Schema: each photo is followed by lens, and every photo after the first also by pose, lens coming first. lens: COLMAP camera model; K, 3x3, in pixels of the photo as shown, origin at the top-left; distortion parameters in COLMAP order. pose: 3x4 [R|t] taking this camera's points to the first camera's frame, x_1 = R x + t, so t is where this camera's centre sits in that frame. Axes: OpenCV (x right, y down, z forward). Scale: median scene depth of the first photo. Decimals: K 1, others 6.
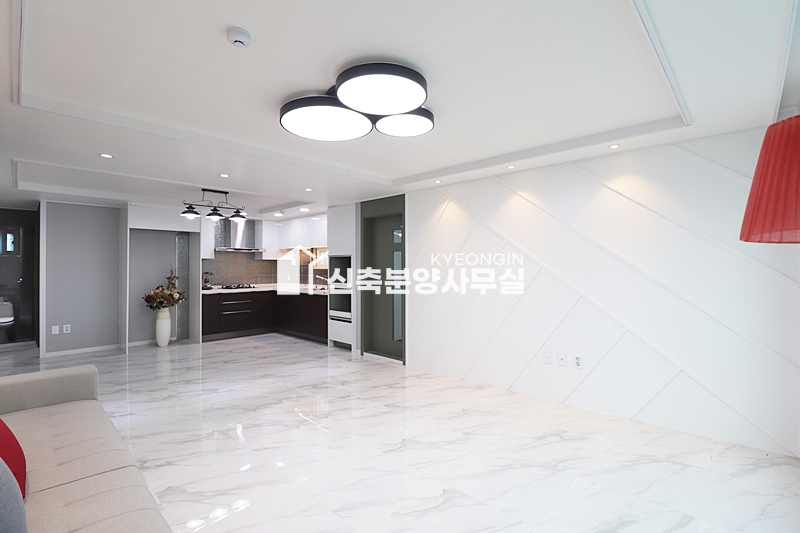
lens RADIAL K [[364.9, 0, 409.8], [0, 364.9, 265.7], [0, 0, 1]] dist [-0.000936, -0.015463]
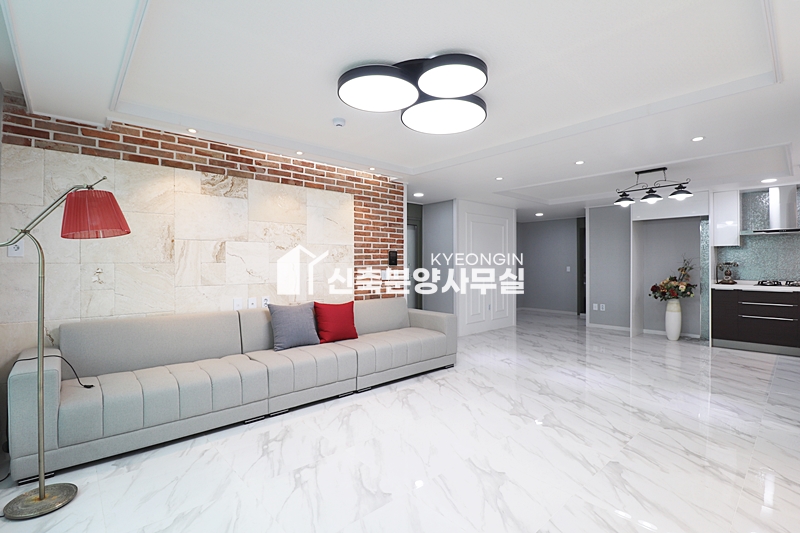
lens RADIAL K [[372.2, 0, 407.1], [0, 372.2, 263.2], [0, 0, 1]] dist [0.000181, -0.015817]
pose [[-0.084054, 0.001738, -0.996460, 0.548717], [0.005447, 0.999984, 0.001284, 0.024207], [0.996446, -0.005320, -0.084062, 0.613579]]
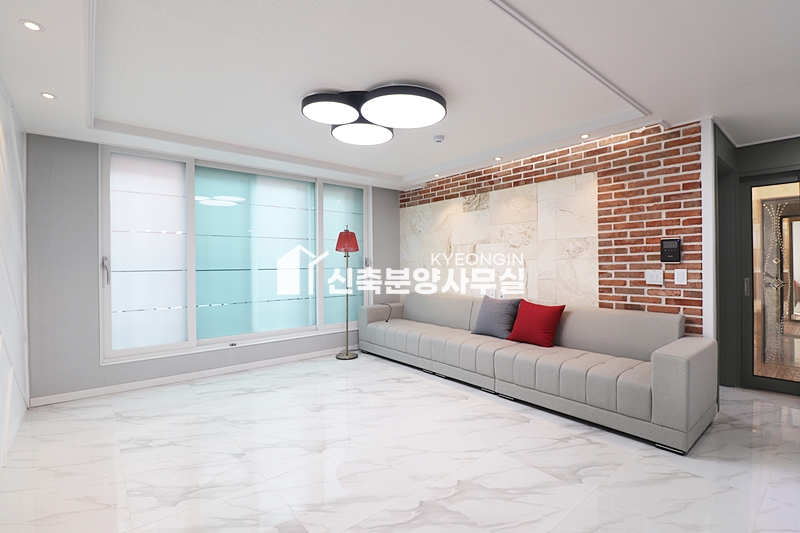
lens RADIAL K [[372.2, 0, 407.1], [0, 372.2, 263.2], [0, 0, 1]] dist [0.000181, -0.015817]
pose [[-0.992157, 0.009779, 0.124615, -0.229429], [0.008915, 0.999932, -0.007484, 0.036027], [-0.124679, -0.006314, -0.992177, 1.290682]]
